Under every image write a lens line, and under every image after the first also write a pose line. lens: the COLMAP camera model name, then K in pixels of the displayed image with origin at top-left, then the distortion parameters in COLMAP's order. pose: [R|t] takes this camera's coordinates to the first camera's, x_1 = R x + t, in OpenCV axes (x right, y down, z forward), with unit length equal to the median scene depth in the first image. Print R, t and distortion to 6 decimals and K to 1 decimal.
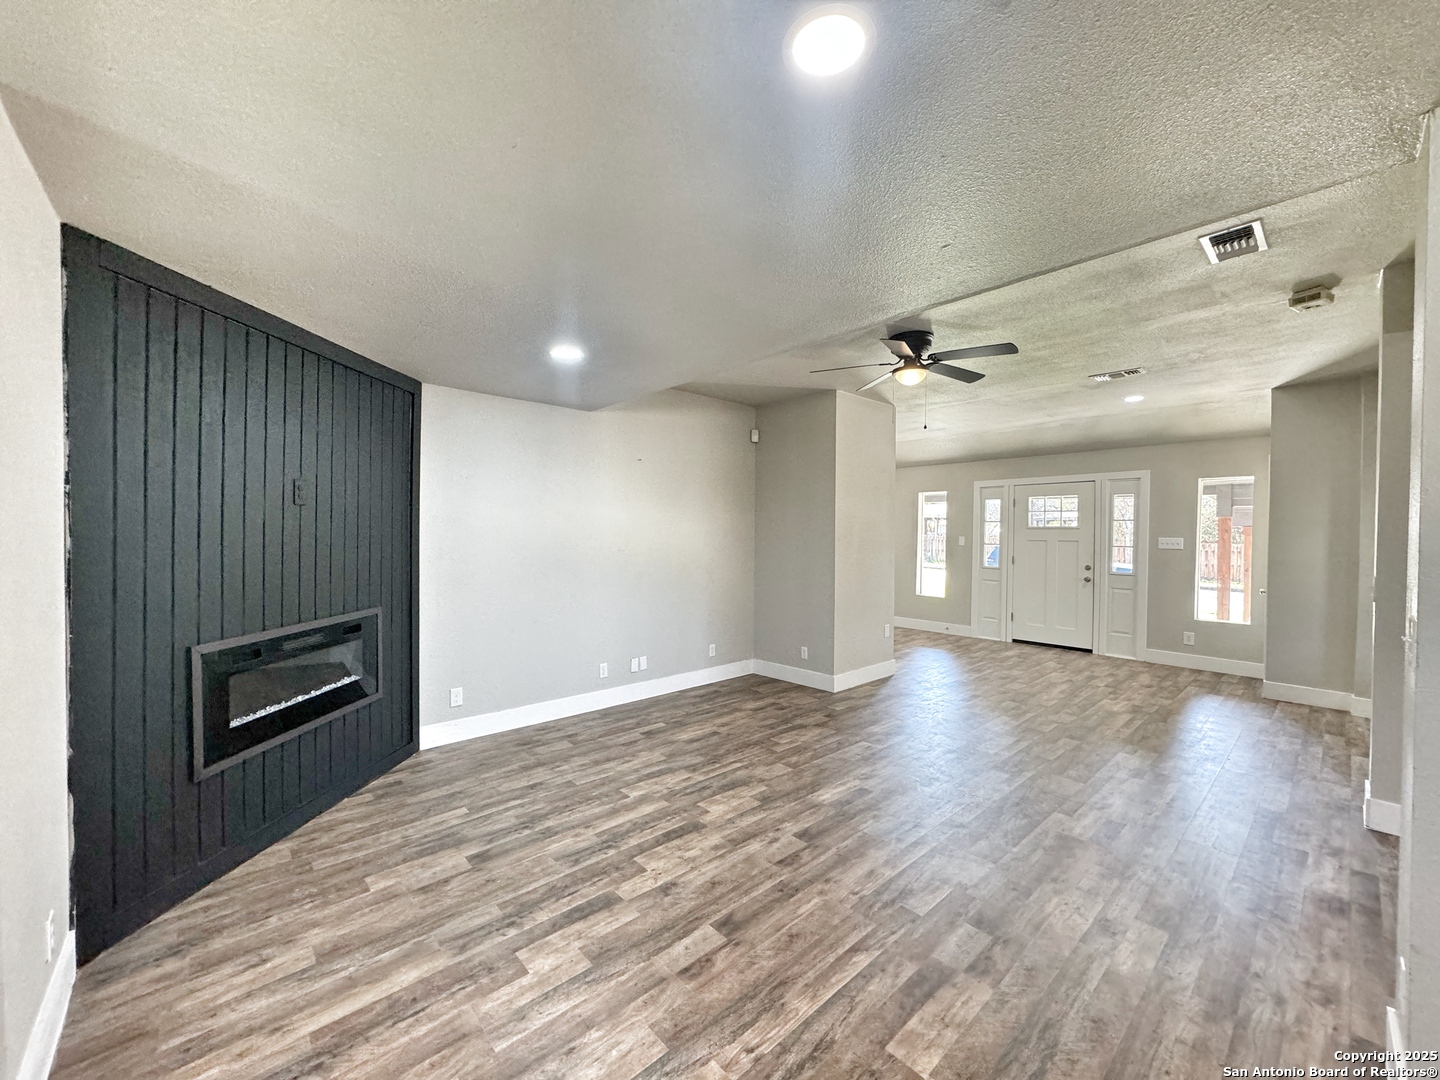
lens RADIAL K [[571.8, 0, 722.8], [0, 571.8, 546.2], [0, 0, 1]] dist [-0.003122, 0.000414]
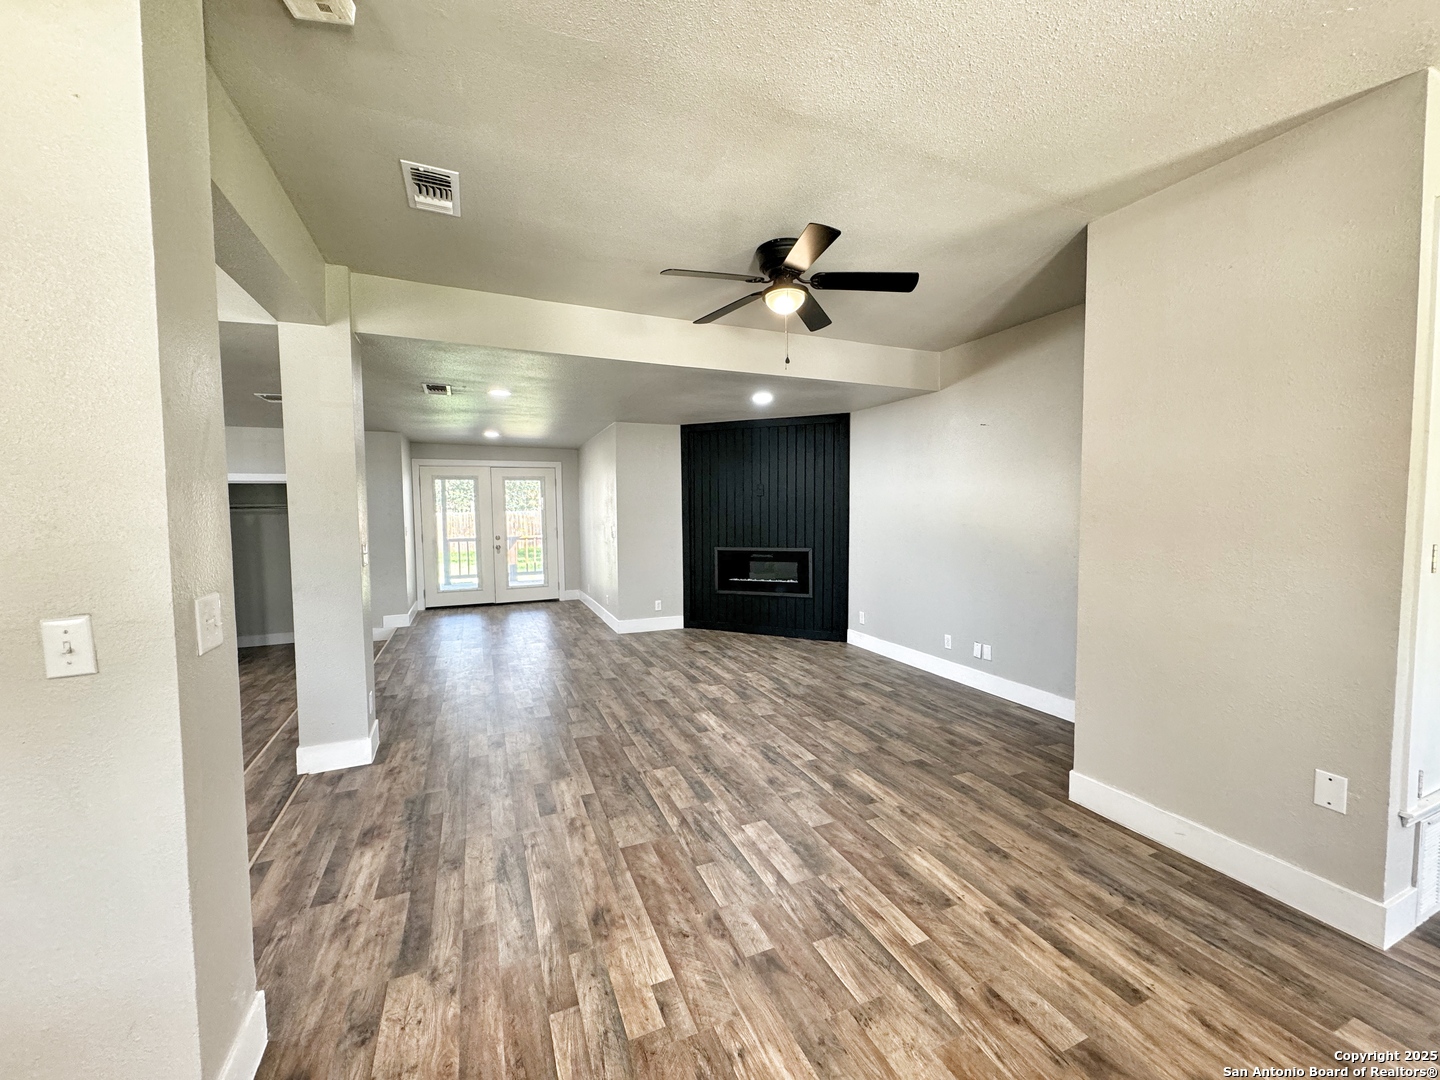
lens RADIAL K [[571.8, 0, 722.5], [0, 571.8, 532.7], [0, 0, 1]] dist [-0.003122, 0.000414]
pose [[-0.323959, 0.036183, -0.945379, 1.193691], [-0.017870, 0.998856, 0.044353, -0.023114], [0.945902, 0.031262, -0.322942, 1.266392]]
